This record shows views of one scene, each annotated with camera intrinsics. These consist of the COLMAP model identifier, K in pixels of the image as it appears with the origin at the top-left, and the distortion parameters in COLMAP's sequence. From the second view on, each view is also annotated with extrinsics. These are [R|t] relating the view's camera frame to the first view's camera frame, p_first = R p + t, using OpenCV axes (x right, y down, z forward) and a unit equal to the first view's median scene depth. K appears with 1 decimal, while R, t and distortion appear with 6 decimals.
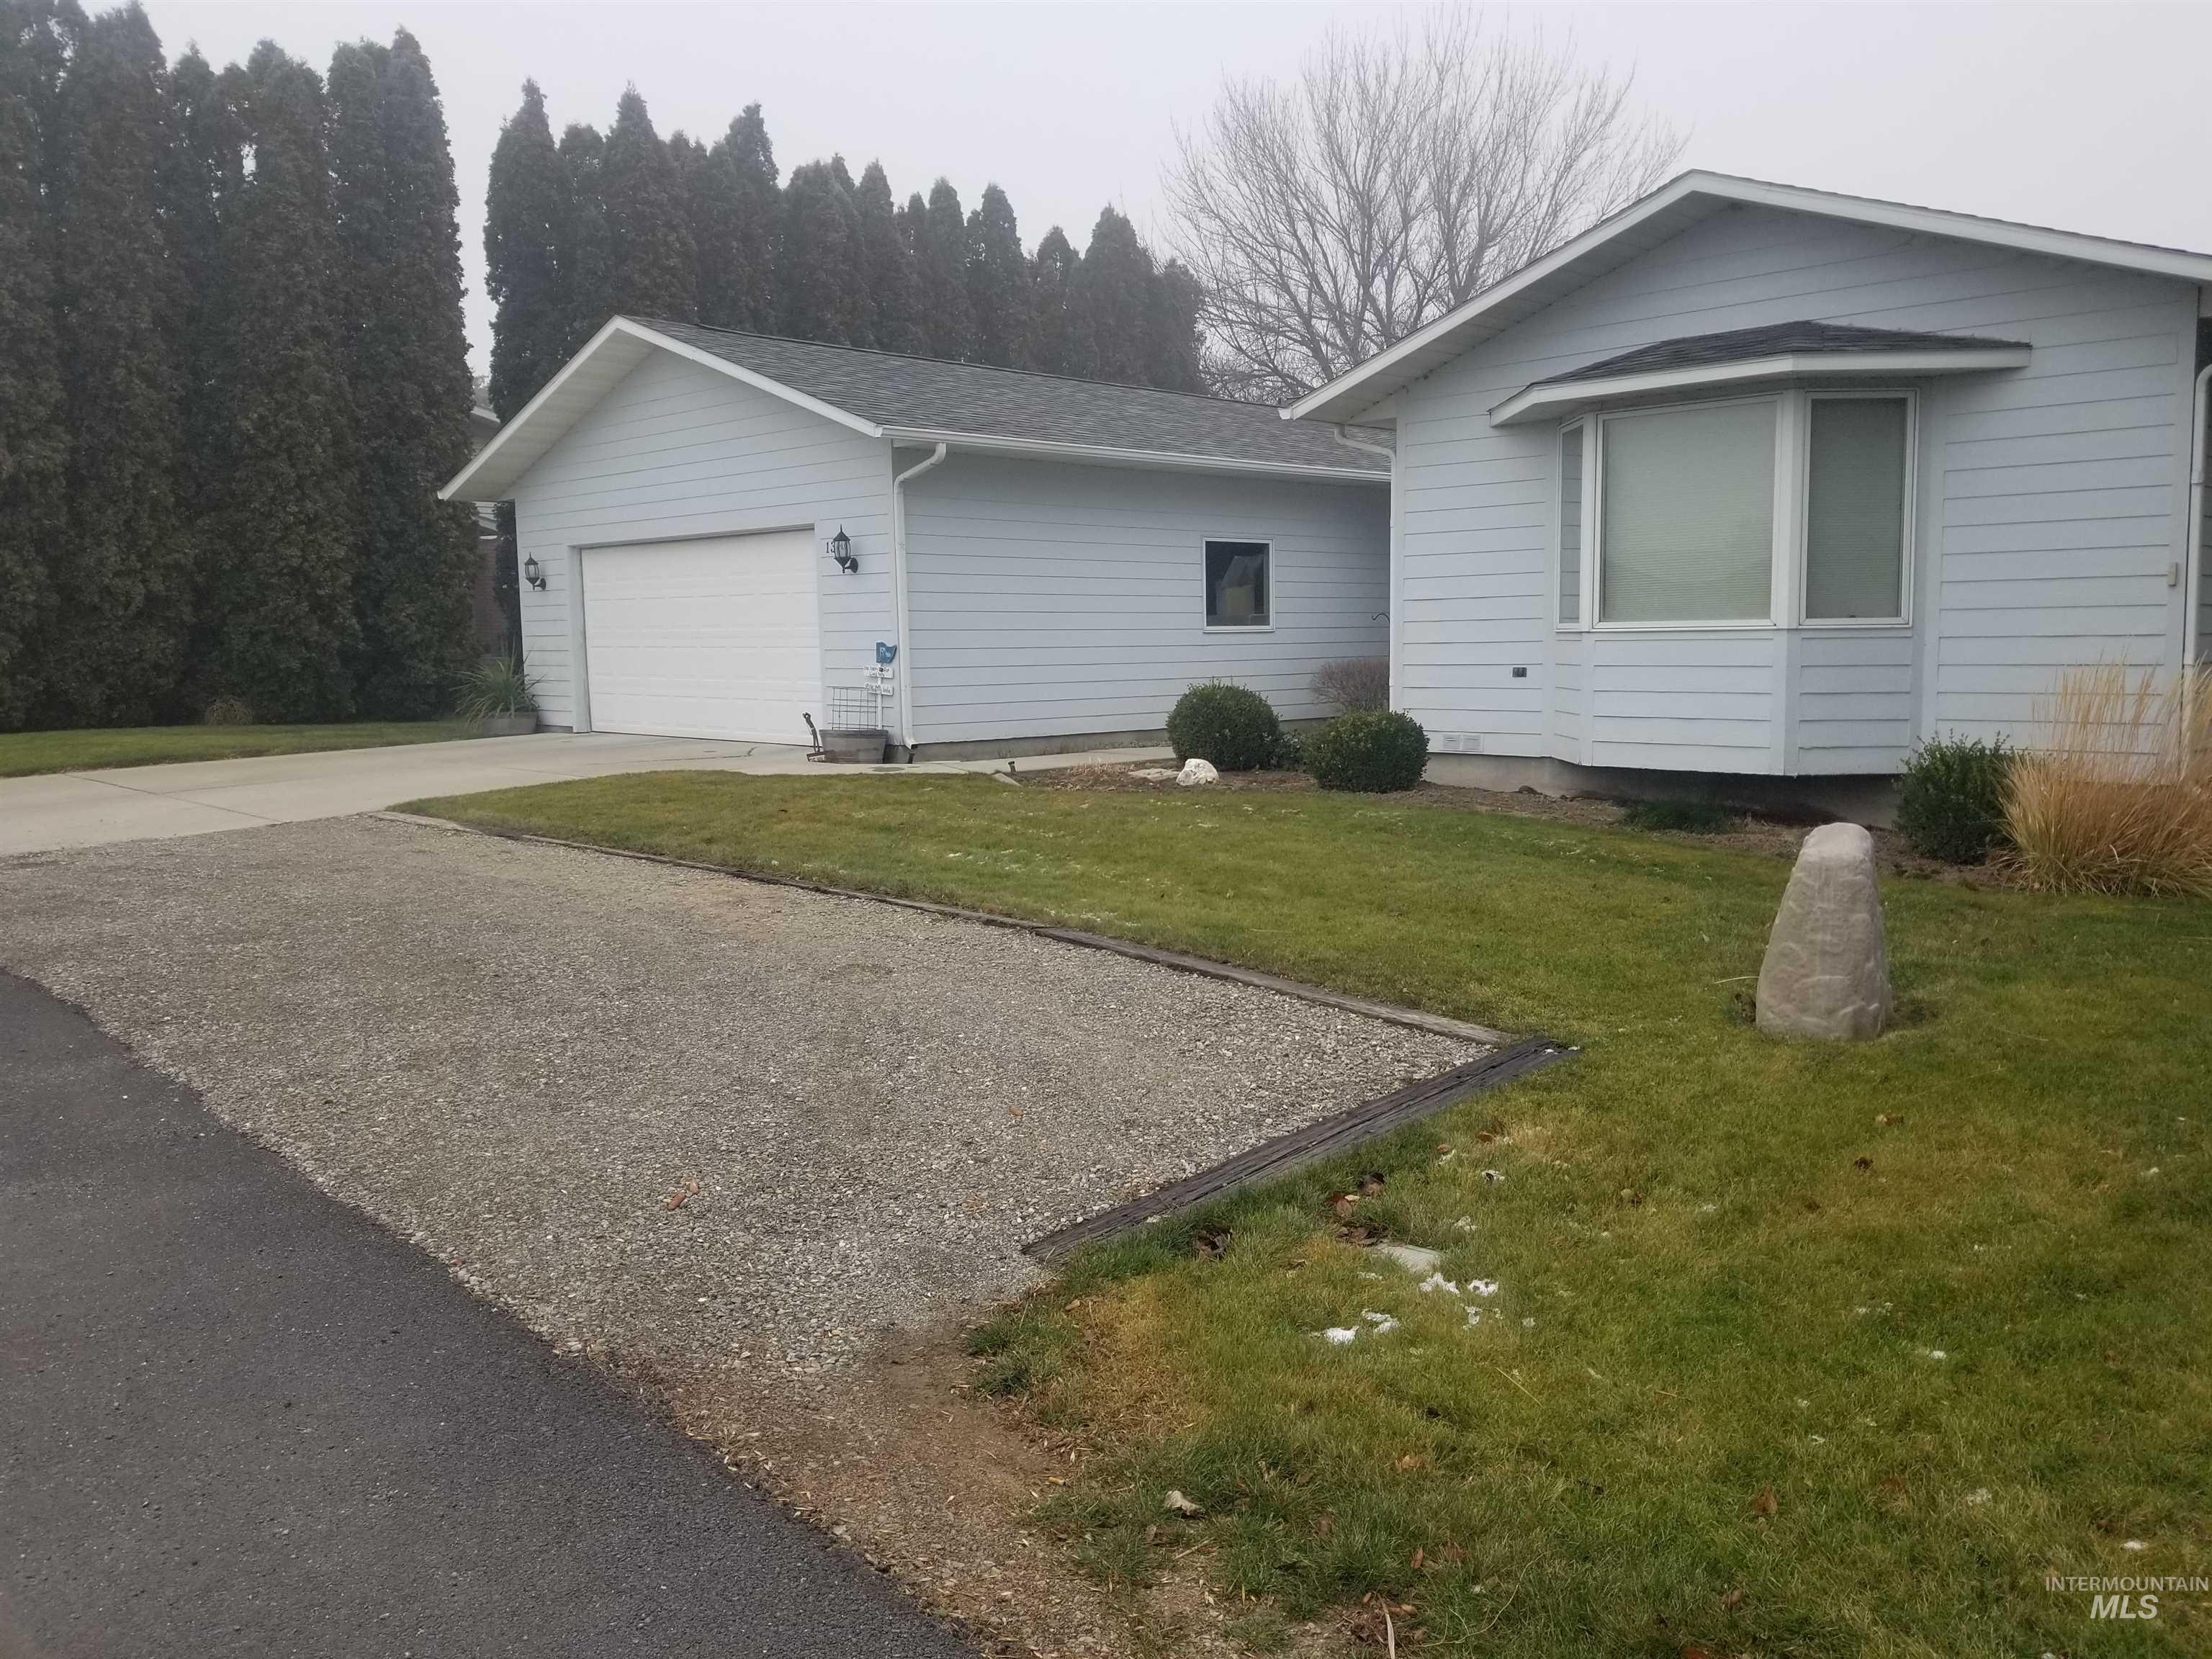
lens RADIAL K [[1685.8, 0, 1131.8], [0, 1685.8, 804.0], [0, 0, 1]] dist [0.109514, -0.213748]
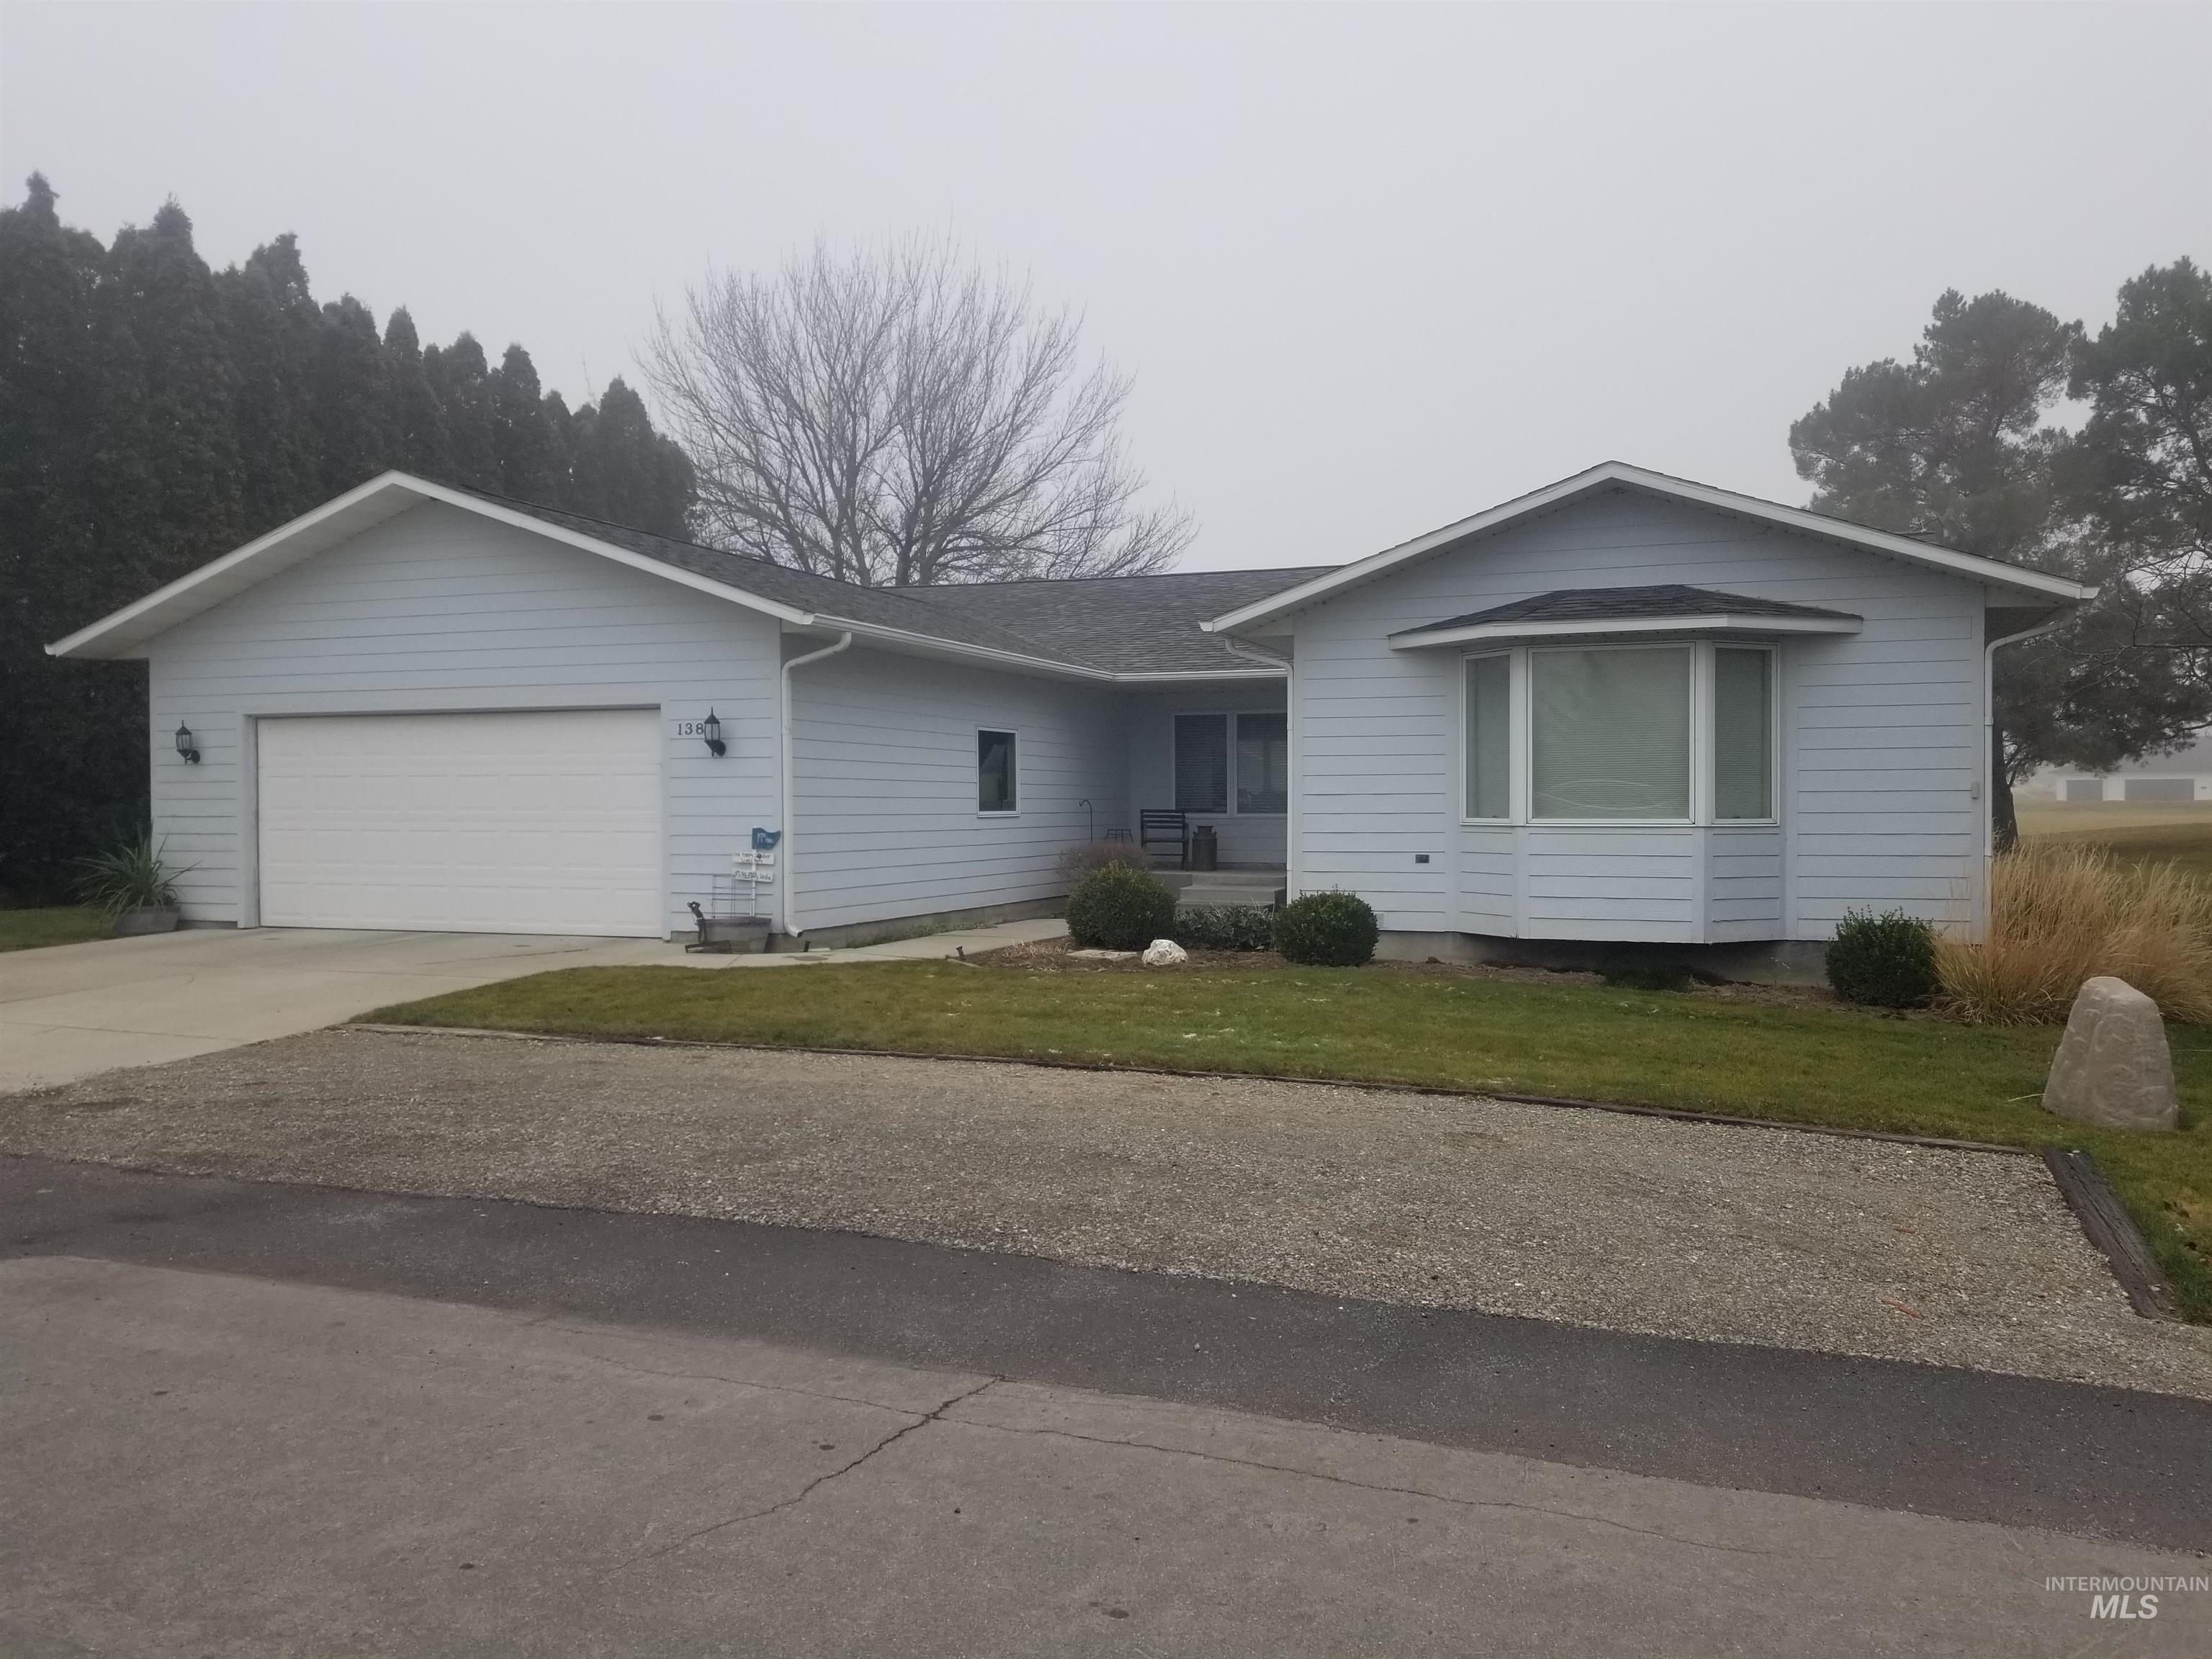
lens RADIAL K [[1705.2, 0, 1106.0], [0, 1705.2, 829.5], [0, 0, 1]] dist [0.067902, -0.112341]
pose [[0.908242, 0.003540, 0.418430, -0.382272], [0.032985, 0.996247, -0.080024, -0.009629], [-0.417143, 0.086483, 0.904717, 0.027504]]
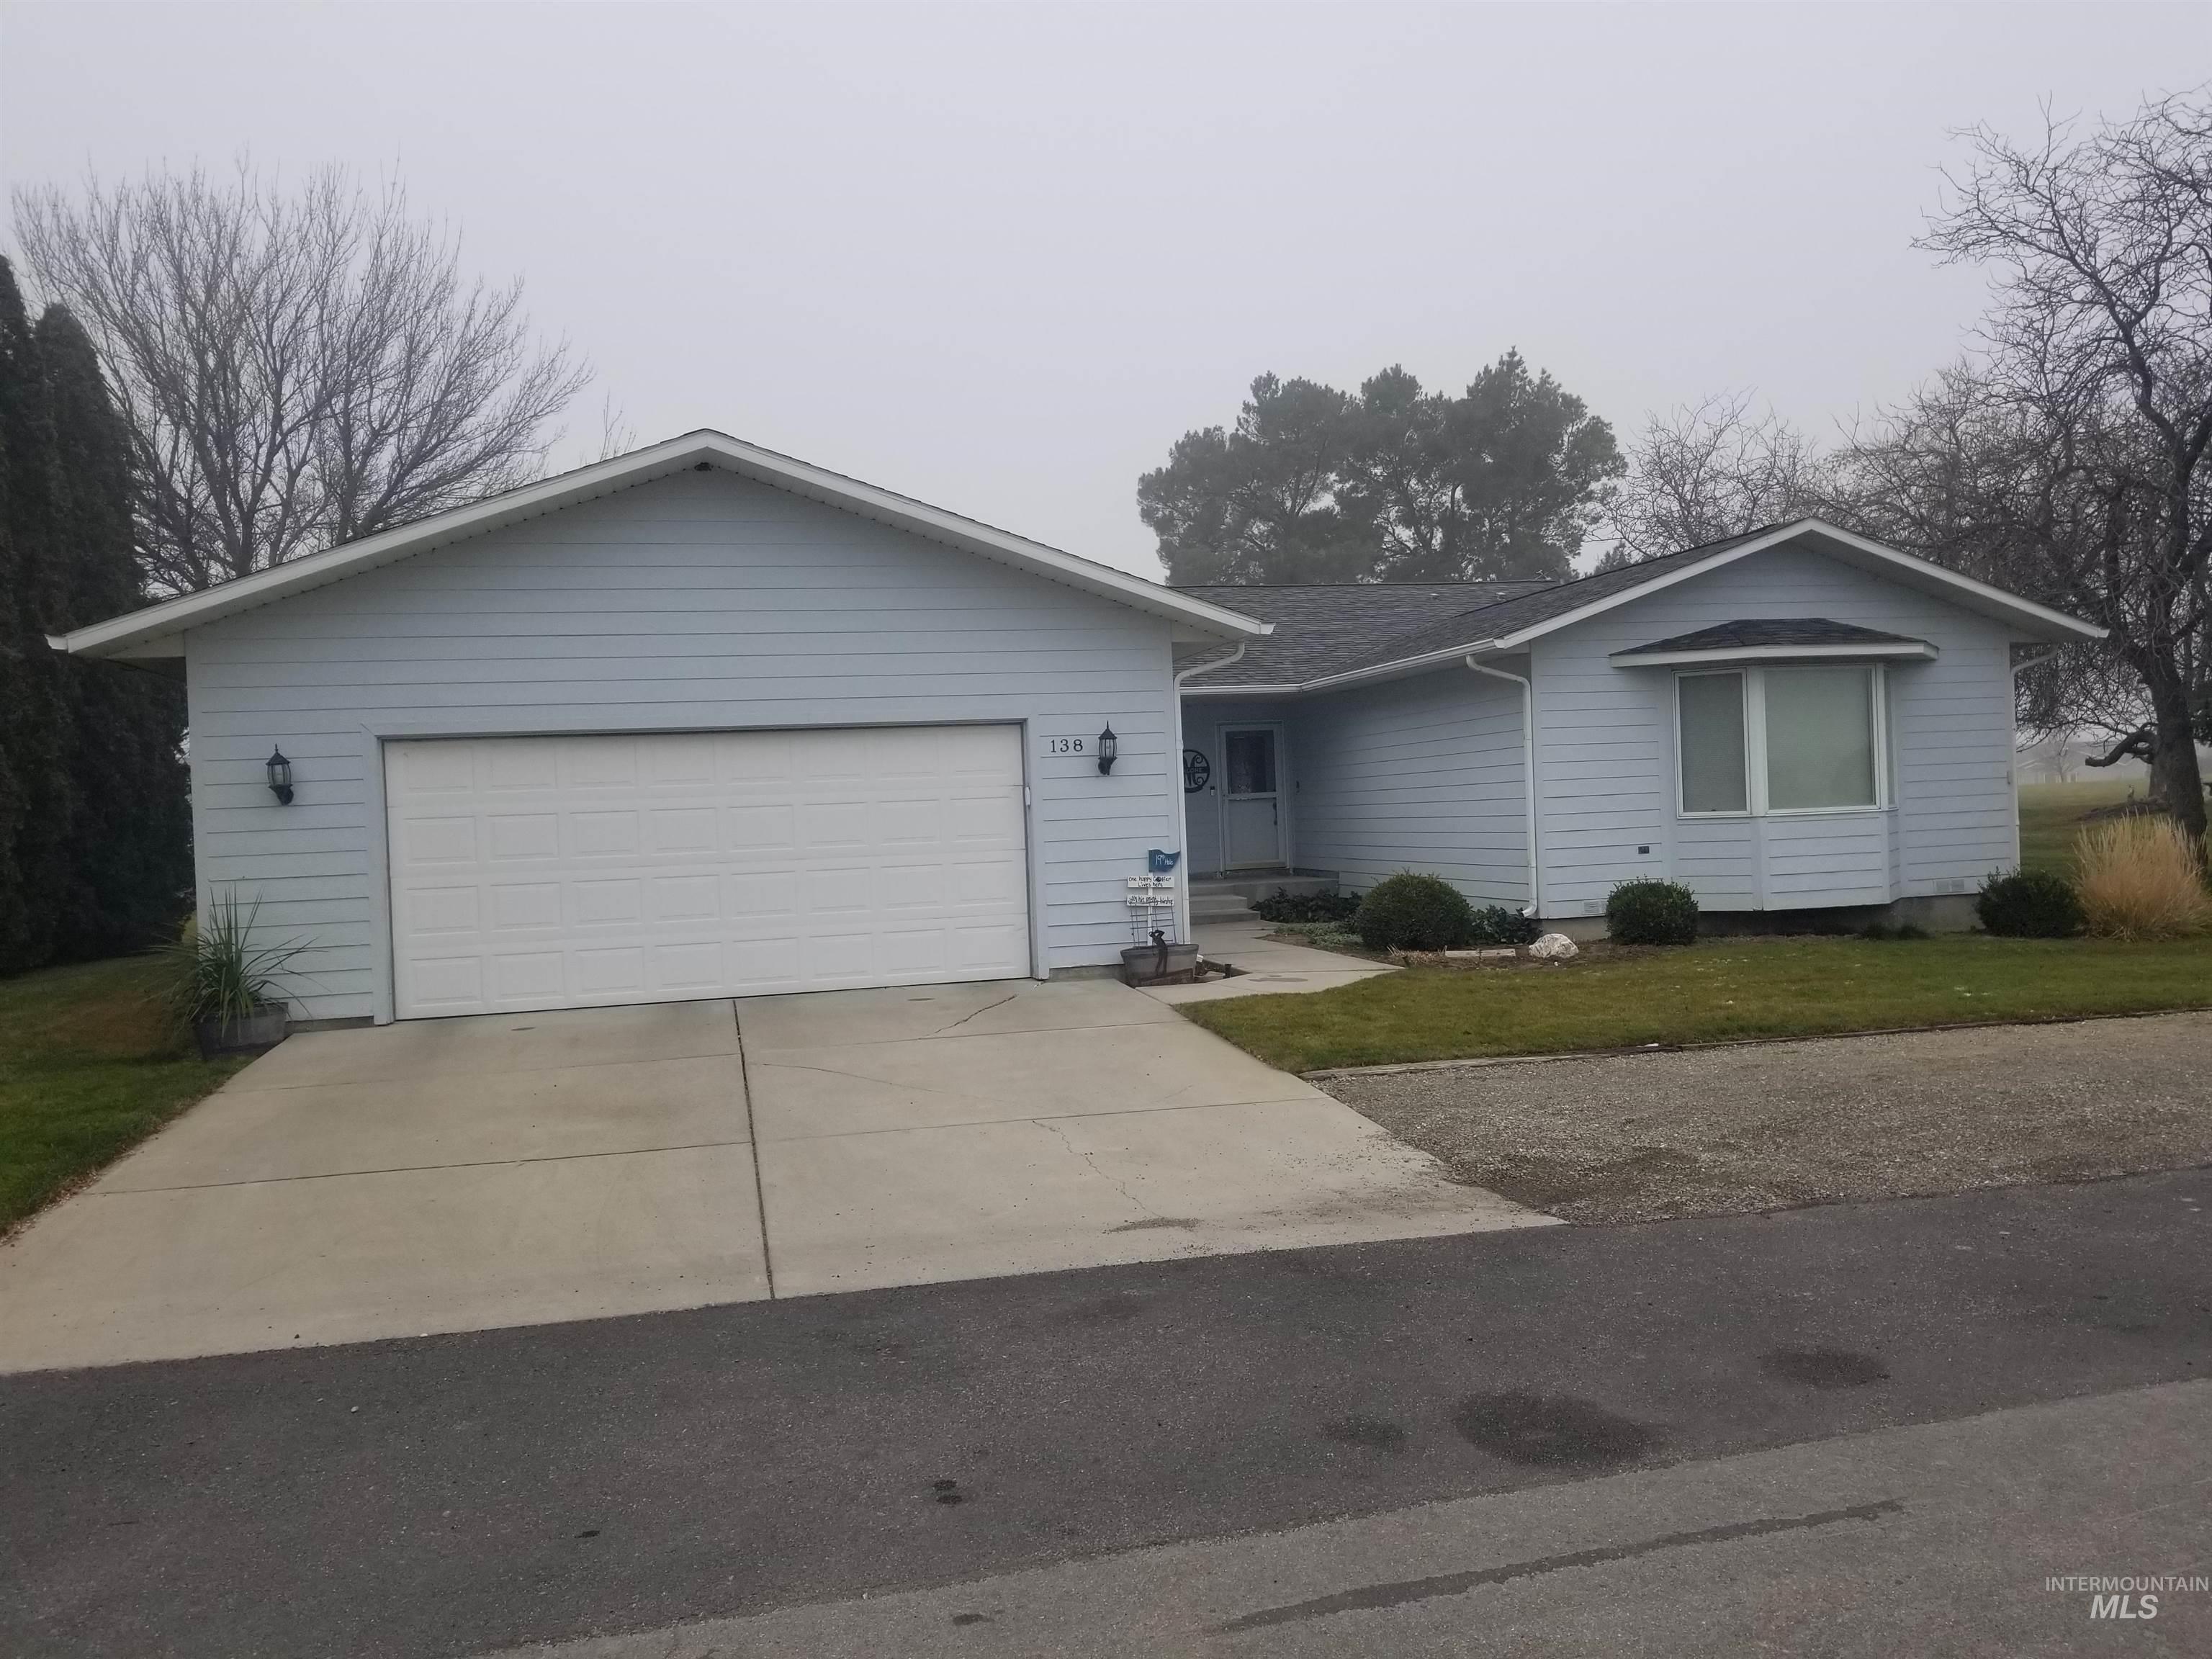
lens RADIAL K [[1715.8, 0, 1106.0], [0, 1715.8, 829.5], [0, 0, 1]] dist [0.097680, -0.161772]
pose [[0.519922, -0.020552, 0.853966, -0.962931], [0.118991, 0.991706, -0.048579, -0.065369], [-0.845885, 0.126872, 0.518055, 0.546934]]
